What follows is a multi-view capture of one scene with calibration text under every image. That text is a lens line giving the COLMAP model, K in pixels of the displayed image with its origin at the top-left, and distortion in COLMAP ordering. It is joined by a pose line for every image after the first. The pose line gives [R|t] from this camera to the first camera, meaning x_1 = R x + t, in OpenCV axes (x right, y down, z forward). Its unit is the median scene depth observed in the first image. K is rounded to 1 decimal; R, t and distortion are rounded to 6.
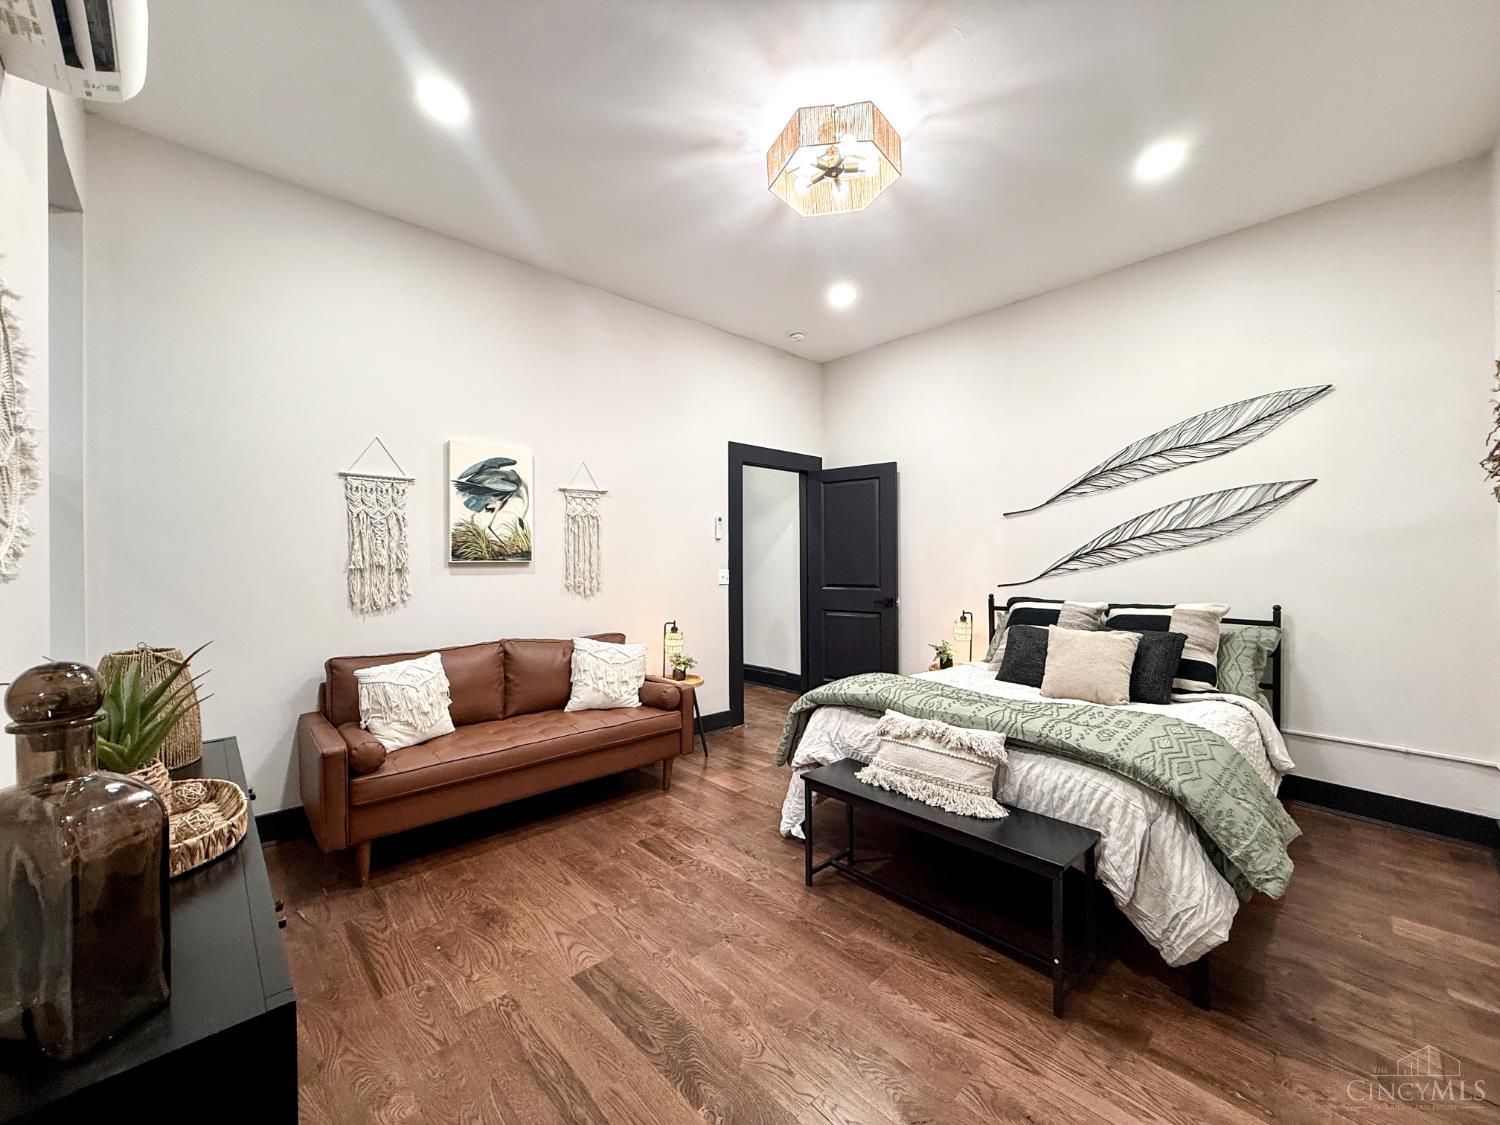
lens RADIAL K [[596.6, 0, 750.8], [0, 596.6, 560.9], [0, 0, 1]] dist [0.003255, -0.001276]
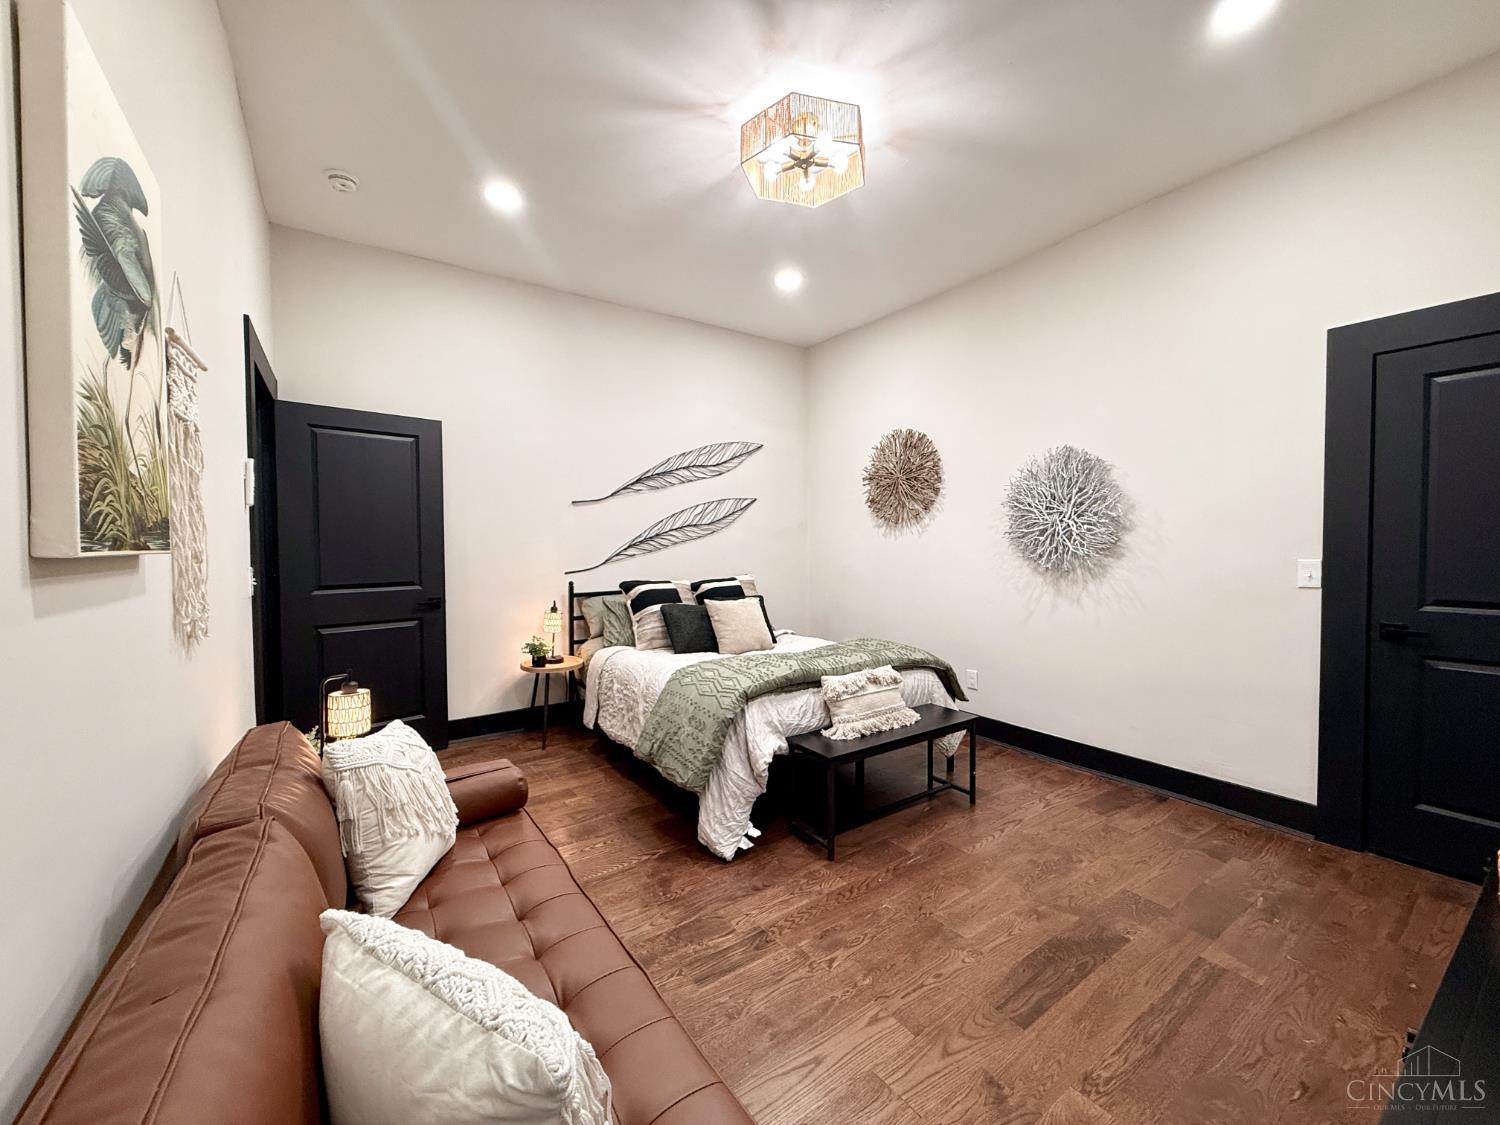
lens RADIAL K [[596.6, 0, 747.8], [0, 596.6, 558.1], [0, 0, 1]] dist [0.003255, -0.001276]
pose [[0.156885, -0.018586, 0.987442, -0.658177], [0.005181, 0.999825, 0.017996, 0.000607], [-0.987603, 0.002292, 0.156954, 0.688829]]
